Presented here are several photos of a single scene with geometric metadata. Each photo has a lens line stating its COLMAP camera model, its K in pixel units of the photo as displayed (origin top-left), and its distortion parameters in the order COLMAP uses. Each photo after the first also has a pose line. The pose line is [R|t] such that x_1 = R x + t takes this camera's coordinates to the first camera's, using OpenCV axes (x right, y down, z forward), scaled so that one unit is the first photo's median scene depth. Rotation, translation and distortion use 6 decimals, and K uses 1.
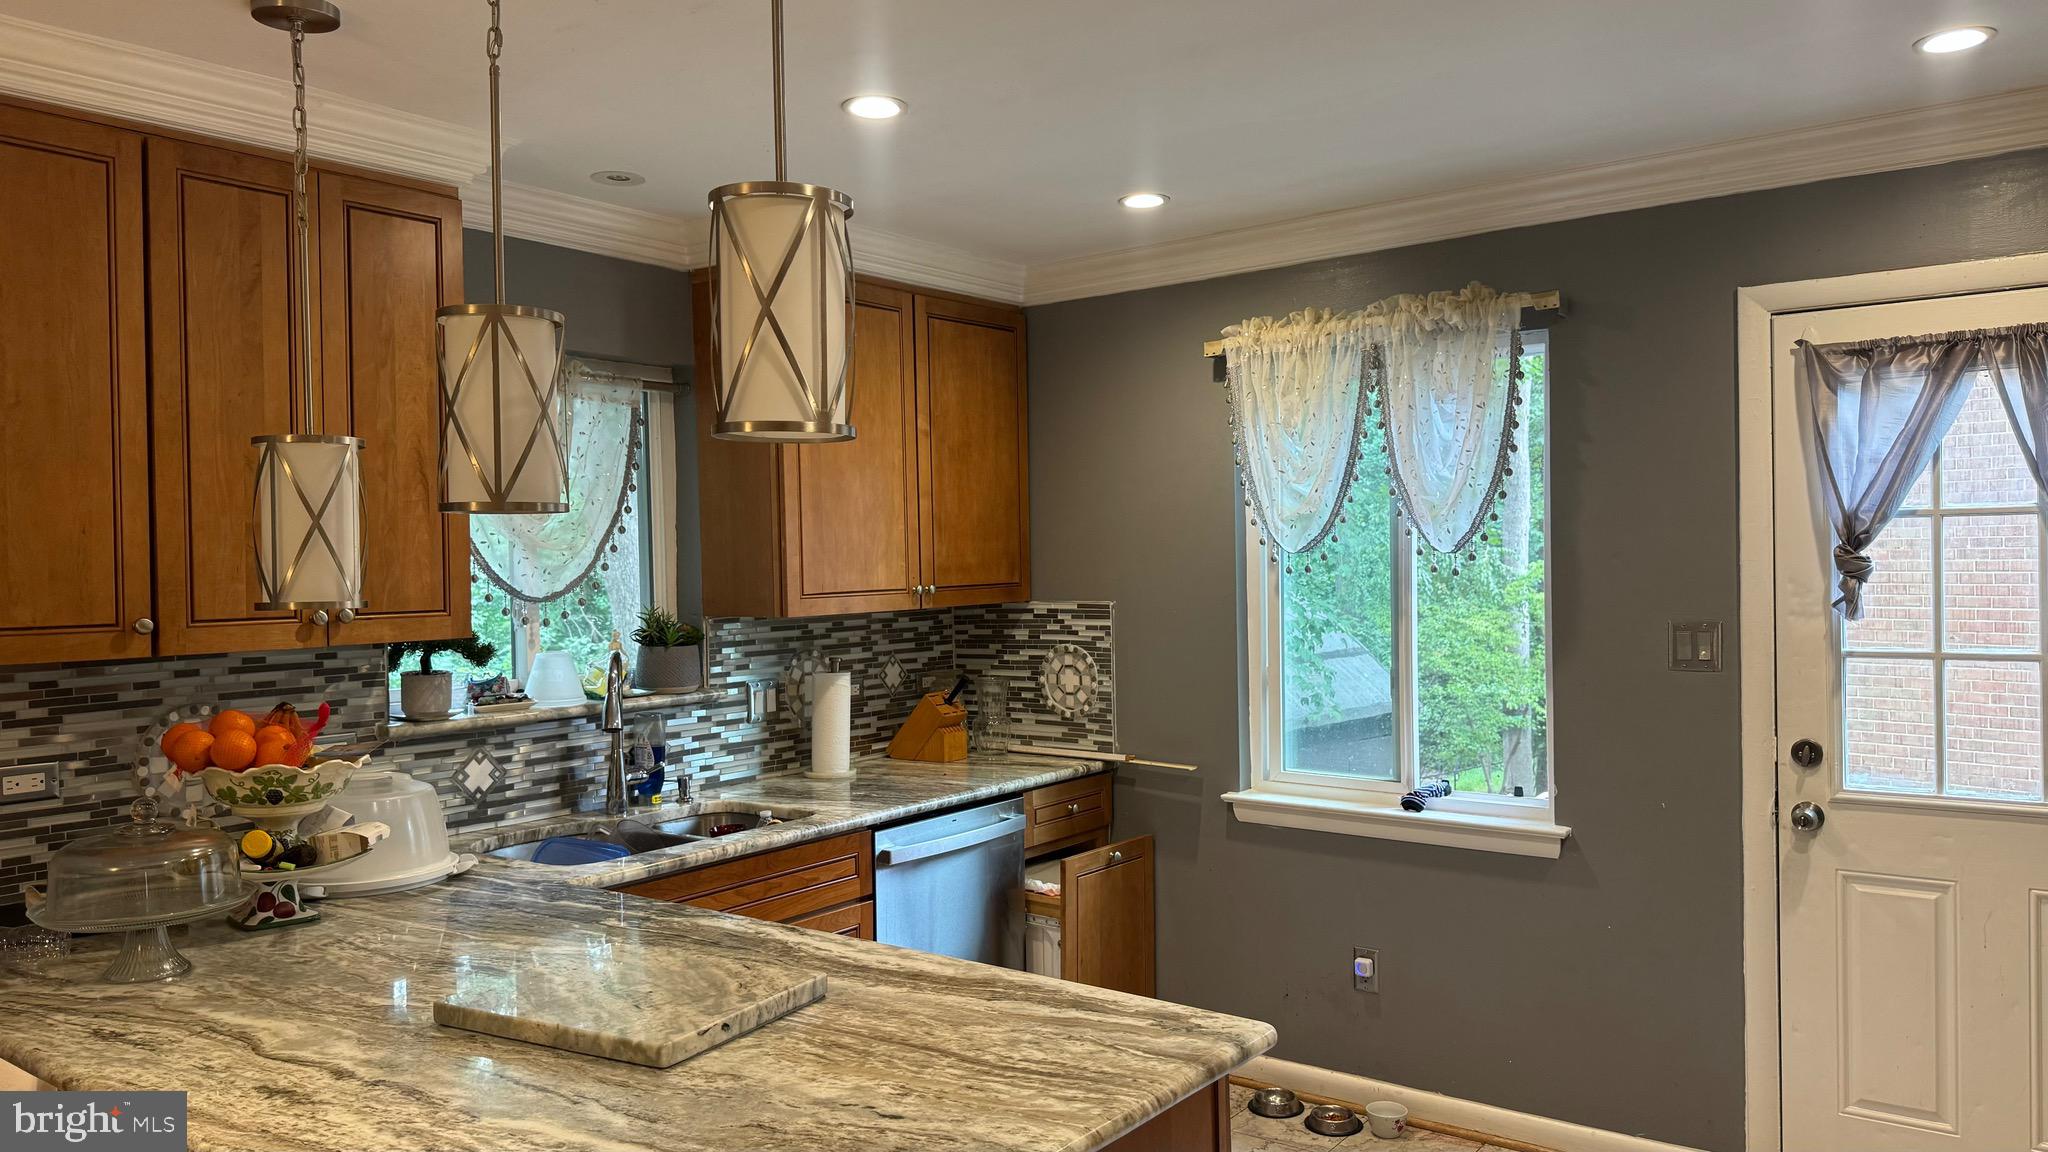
lens RADIAL K [[1433.3, 0, 1022.3], [0, 1433.3, 584.6], [0, 0, 1]] dist [0.172350, -0.365240]
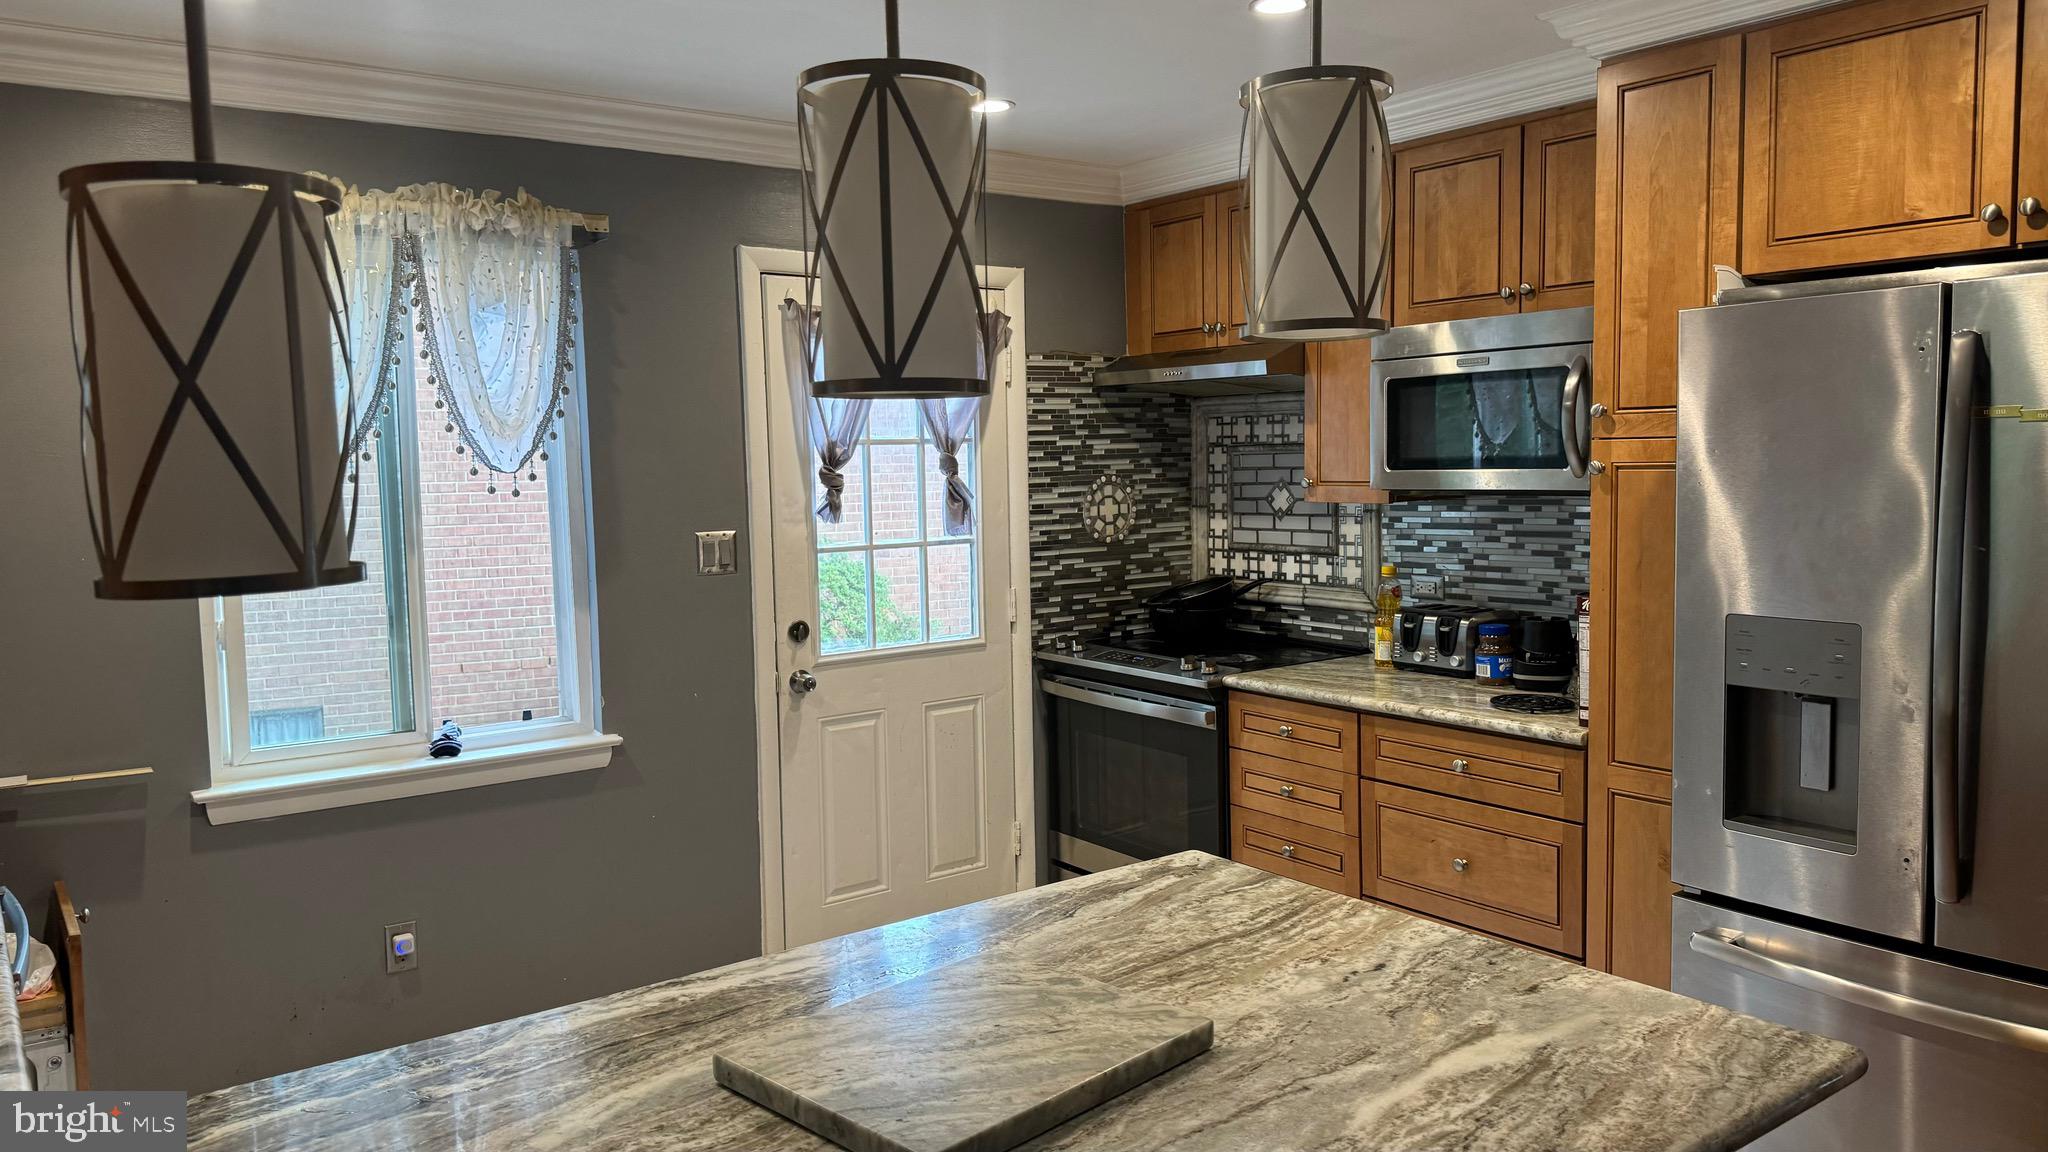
lens RADIAL K [[1433.3, 0, 1022.3], [0, 1433.3, 584.6], [0, 0, 1]] dist [0.172350, -0.365240]
pose [[0.277938, -0.076460, 0.957551, -0.521132], [0.033195, 0.996996, 0.069974, -0.004592], [-0.960025, 0.012337, 0.279641, 0.411252]]
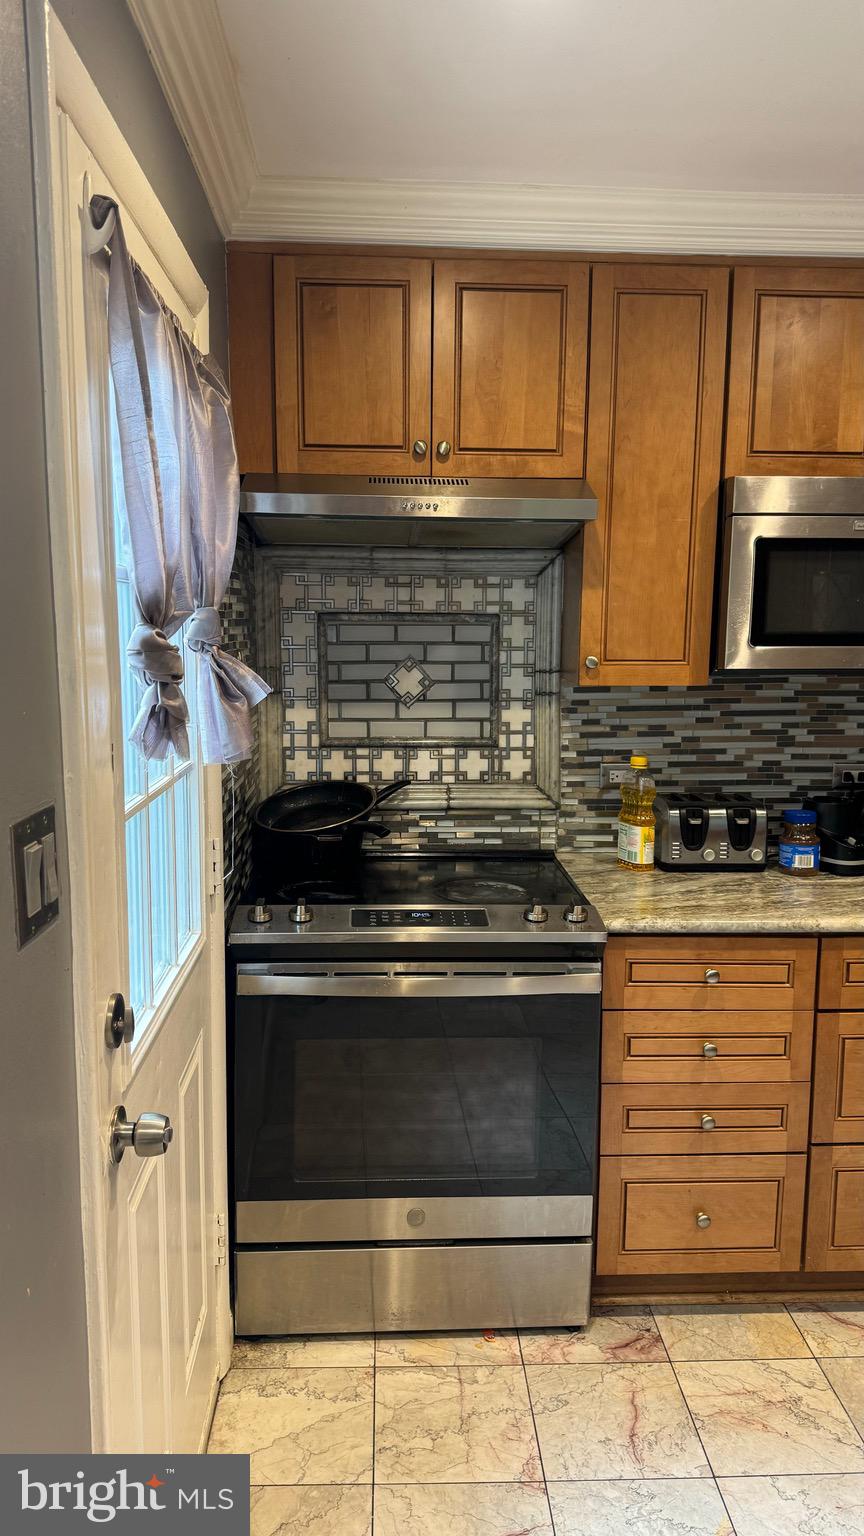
lens RADIAL K [[1075.0, 0, 432.0], [0, 1075.0, 768.0], [0, 0, 1]] dist [0.172350, -0.365240]
pose [[-0.645740, -0.086219, 0.758674, 0.149320], [0.019883, 0.991369, 0.129587, -0.020913], [-0.763298, 0.098765, -0.638452, 1.016905]]
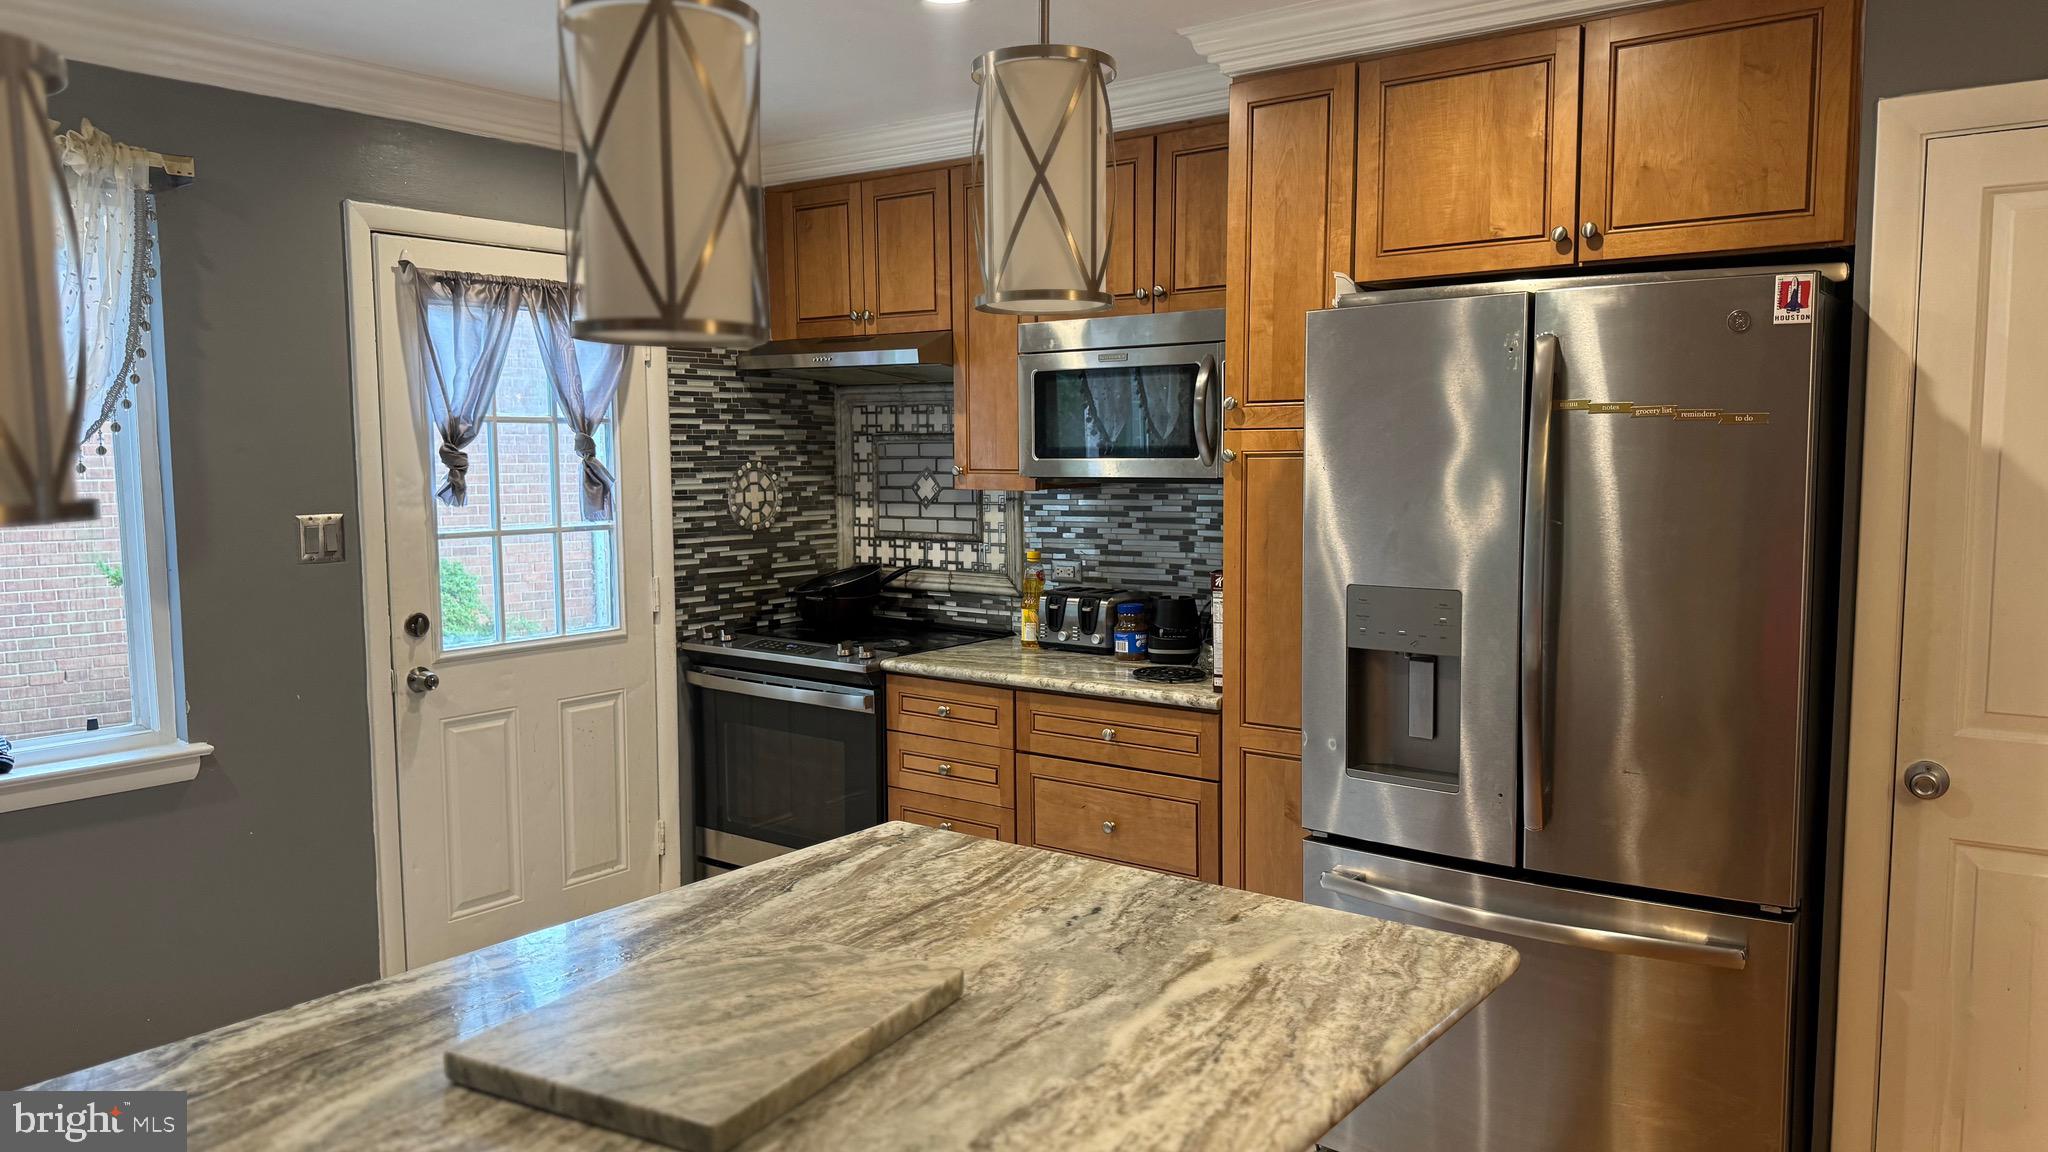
lens RADIAL K [[1431.1, 0, 1023.8], [0, 1431.1, 585.7], [0, 0, 1]] dist [0.162454, -0.290177]
pose [[0.002370, -0.077917, 0.996957, -0.530670], [0.023775, 0.996682, 0.077839, 0.005956], [-0.999715, 0.023518, 0.004214, 0.454520]]
